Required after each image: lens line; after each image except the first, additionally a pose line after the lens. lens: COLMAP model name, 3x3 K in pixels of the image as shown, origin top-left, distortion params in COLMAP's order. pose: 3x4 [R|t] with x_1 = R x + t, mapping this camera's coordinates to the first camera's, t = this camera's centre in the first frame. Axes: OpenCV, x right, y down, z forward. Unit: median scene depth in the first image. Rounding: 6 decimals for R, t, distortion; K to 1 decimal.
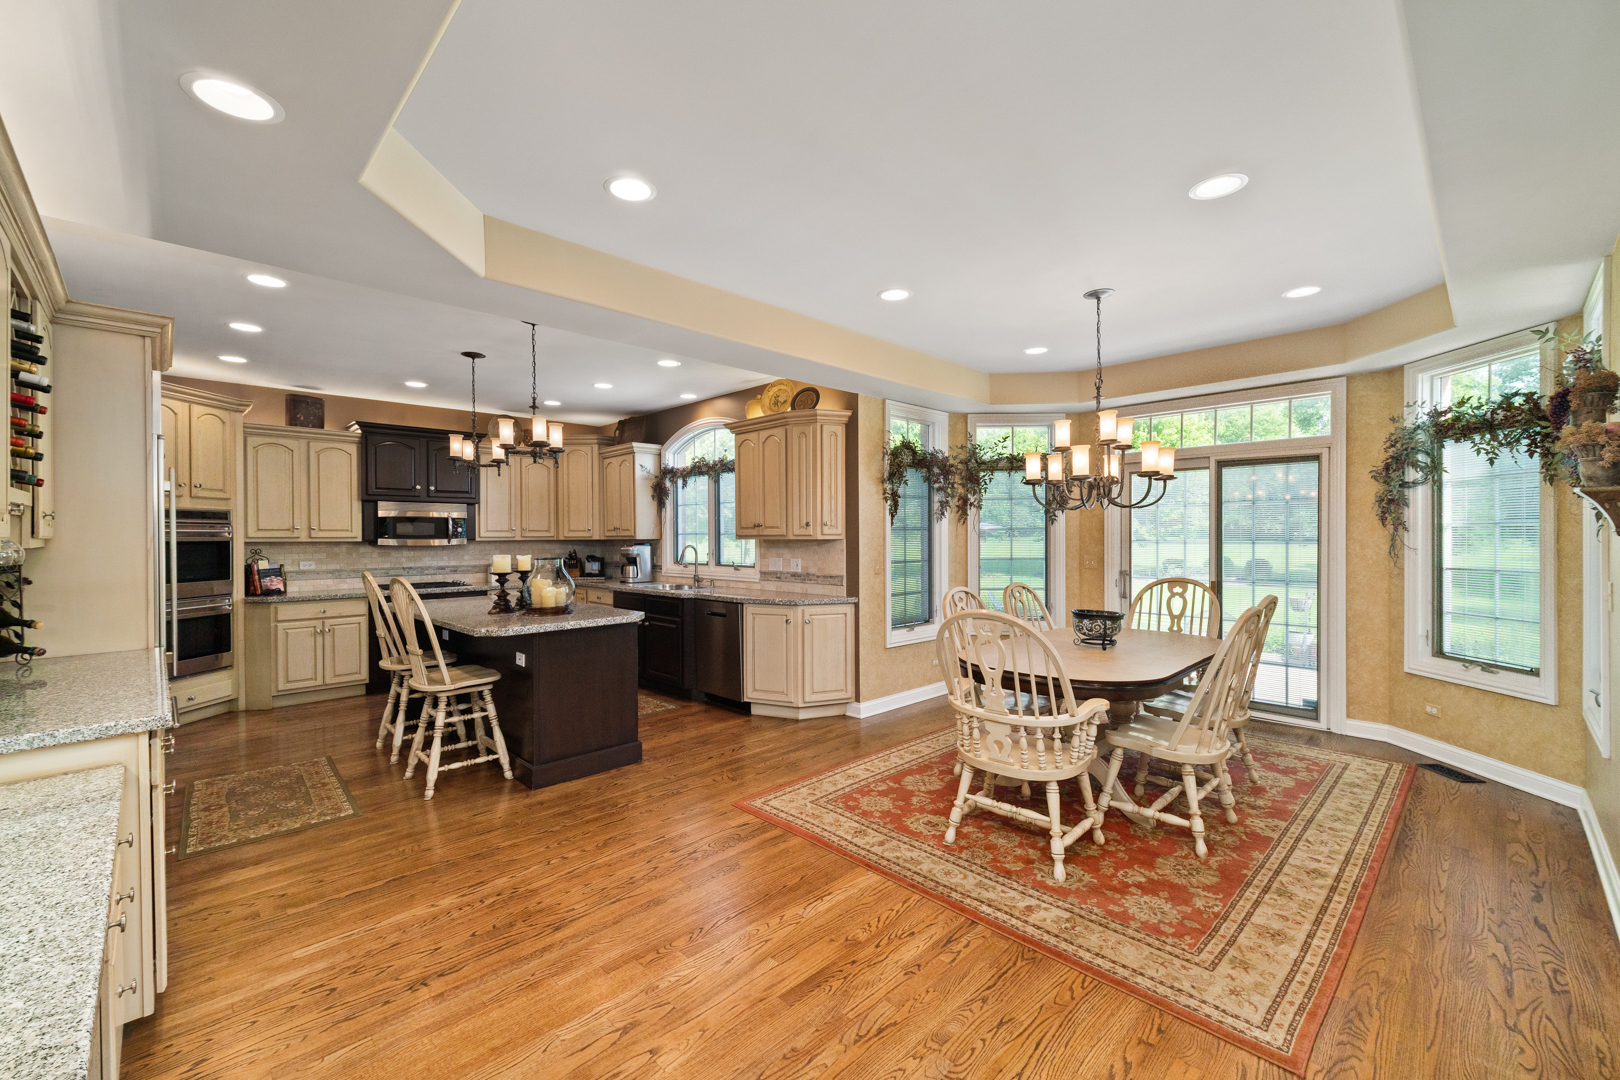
lens RADIAL K [[667.6, 0, 819.5], [0, 667.6, 537.4], [0, 0, 1]] dist [-0.001206, -0.000199]
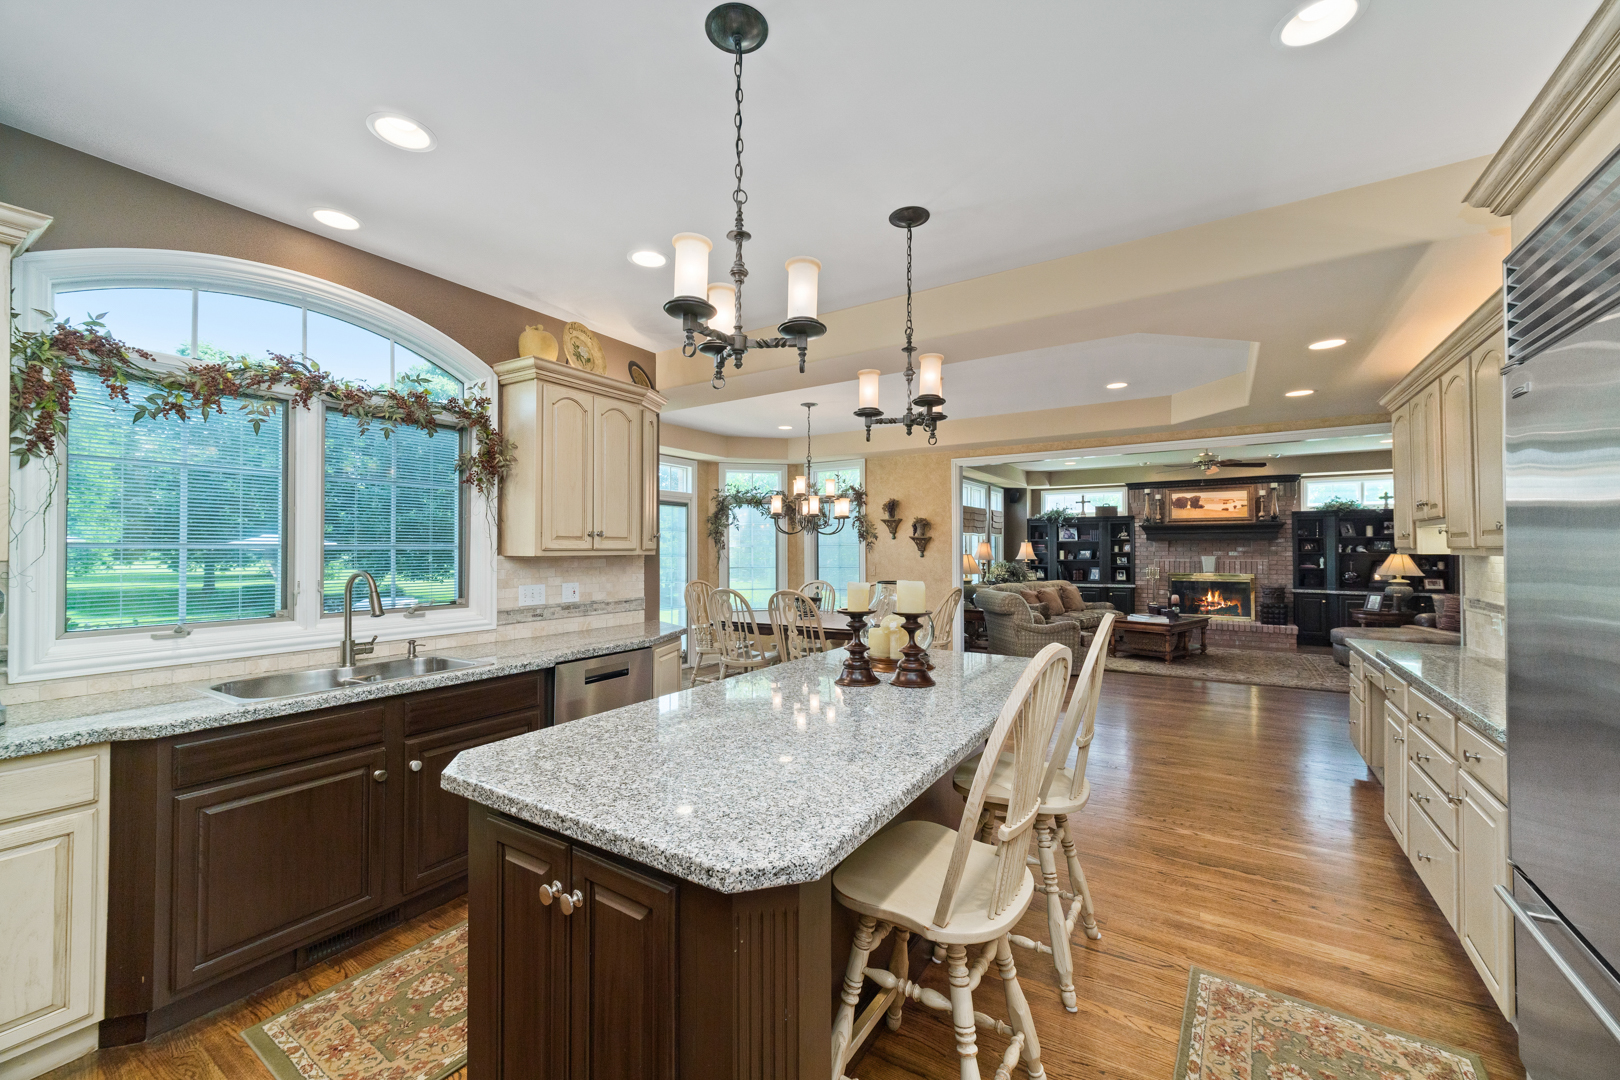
lens RADIAL K [[639.8, 0, 815.1], [0, 639.8, 538.5], [0, 0, 1]] dist [0.011464, -0.000379]
pose [[-0.213929, 0.024170, 0.976550, -0.696126], [0.006271, 0.999707, -0.023369, 0.002452], [-0.976829, 0.001124, -0.214018, 0.836143]]
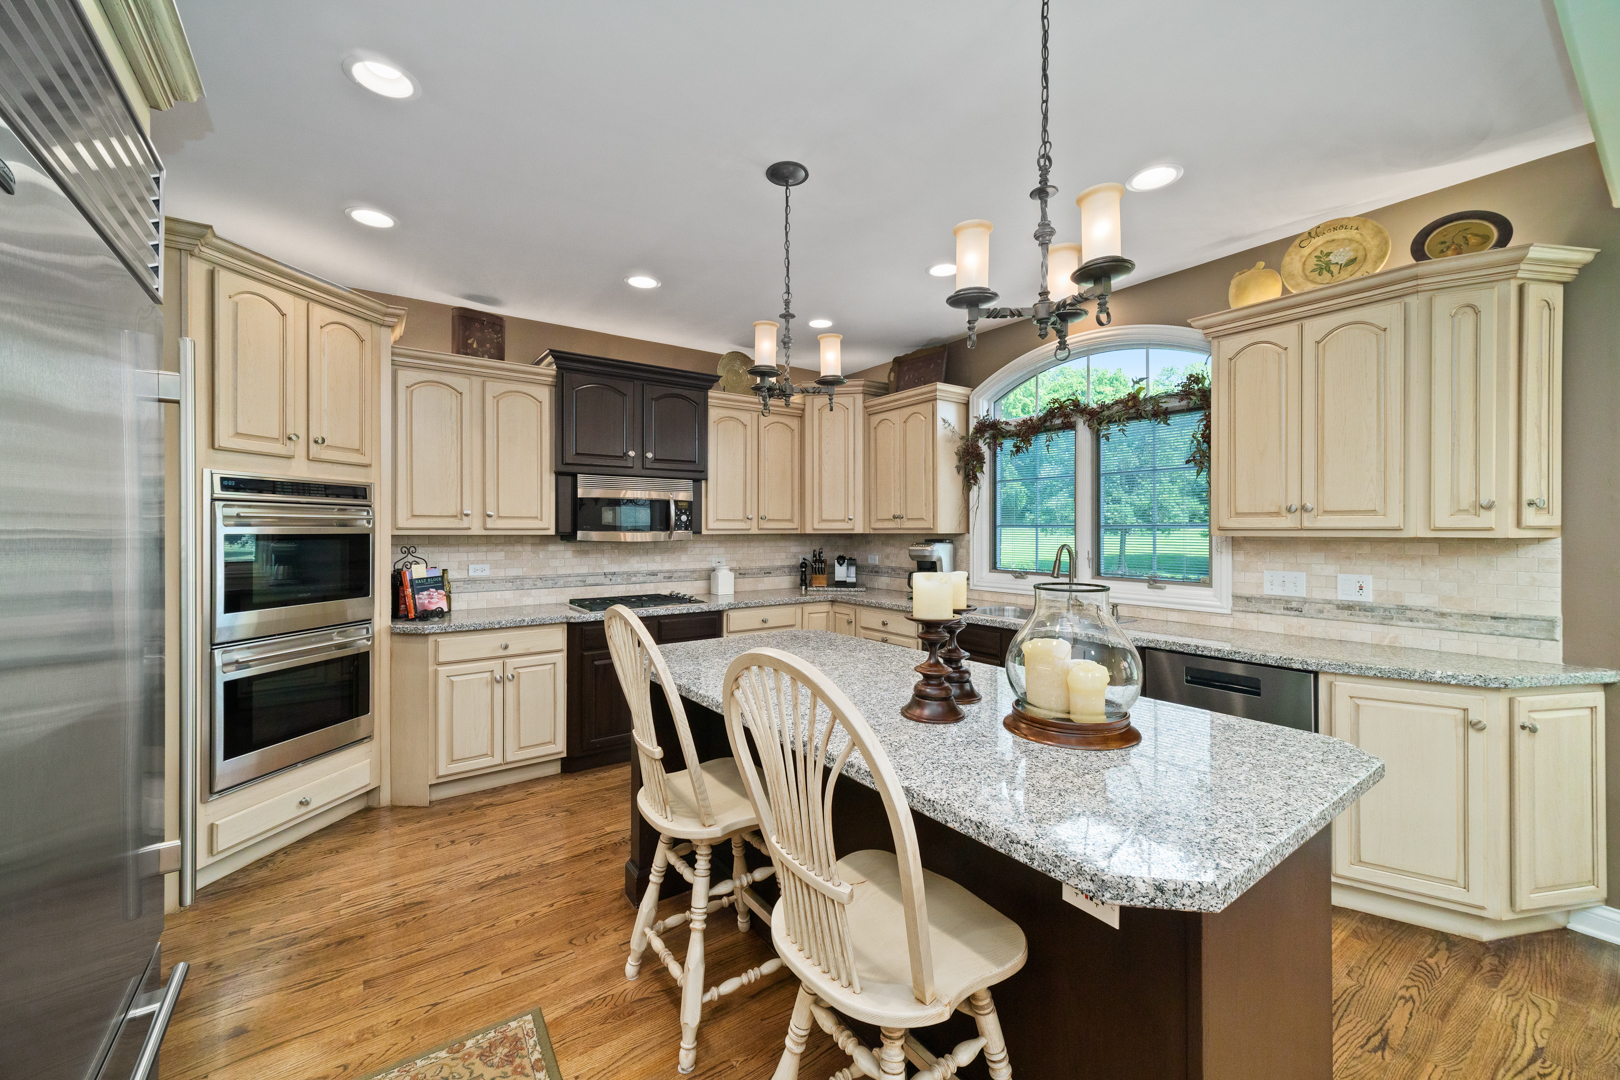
lens RADIAL K [[639.8, 0, 808.8], [0, 639.8, 525.2], [0, 0, 1]] dist [0.011464, -0.000379]
pose [[0.987472, 0.003594, -0.157756, -0.344011], [-0.004776, 0.999963, -0.007112, -0.000196], [0.157725, 0.007776, 0.987452, 0.421140]]
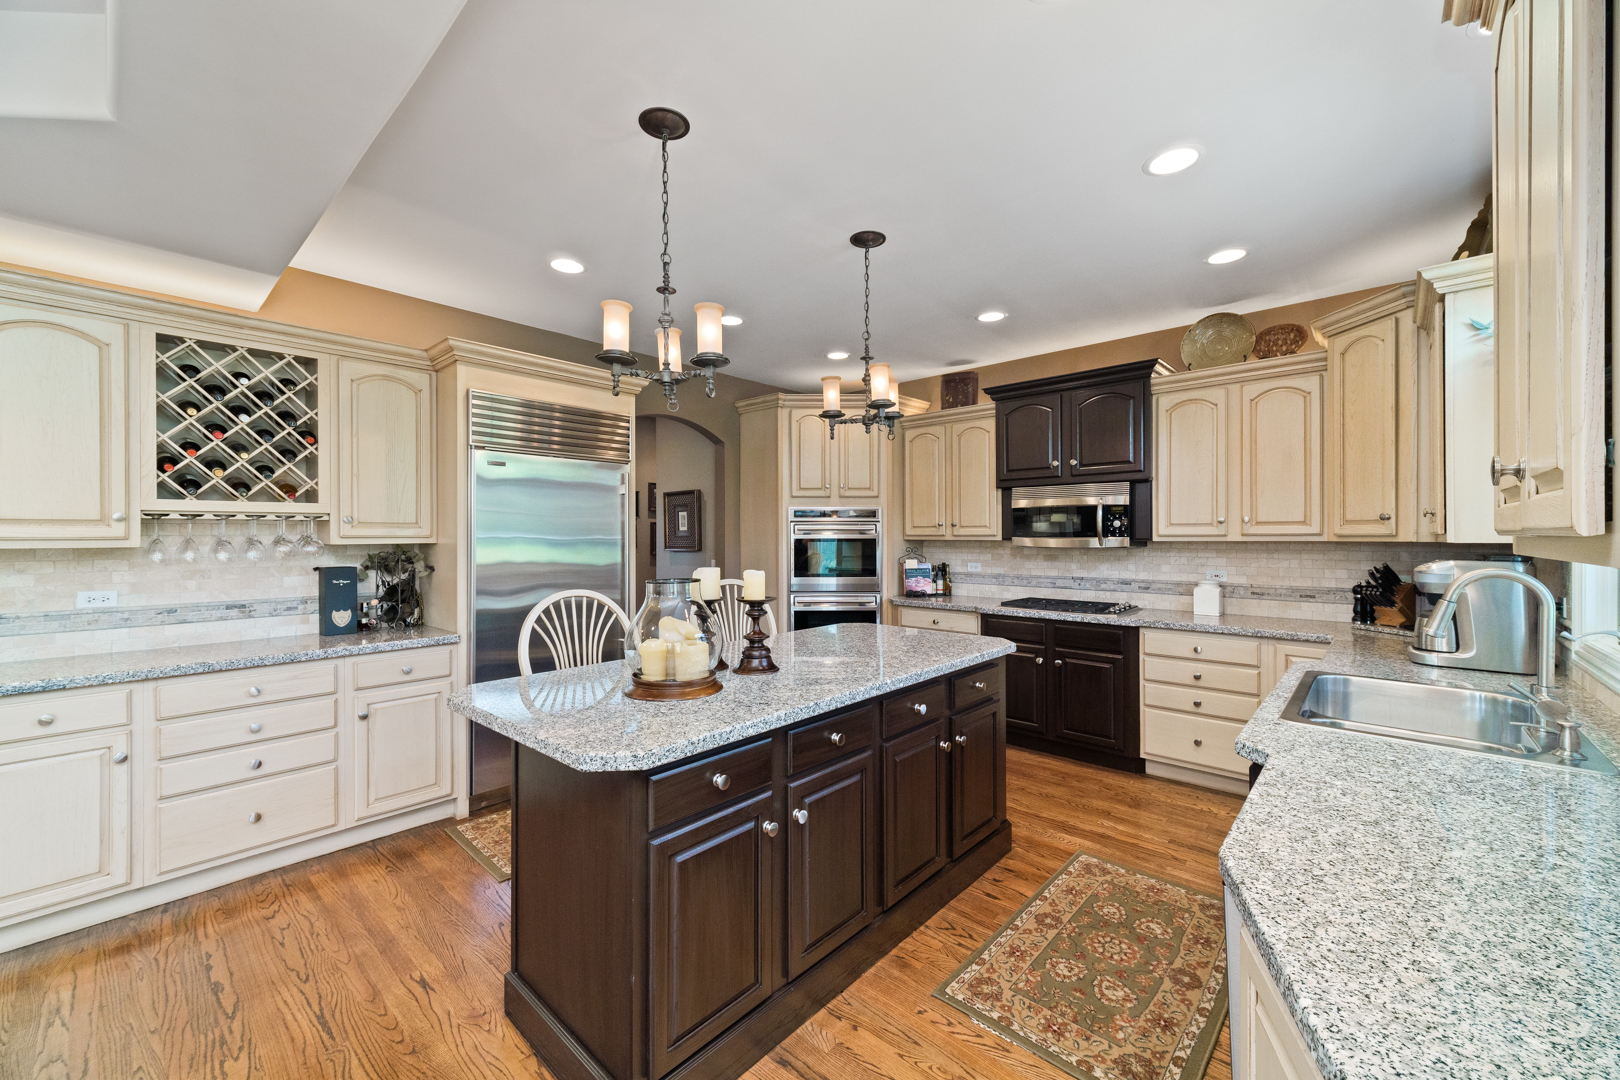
lens RADIAL K [[639.8, 0, 804.4], [0, 639.8, 538.0], [0, 0, 1]] dist [0.011464, -0.000379]
pose [[0.044855, 0.007826, -0.998963, 0.056571], [0.000374, 0.999969, 0.007851, -0.002847], [0.998993, -0.000726, 0.044851, 0.745620]]
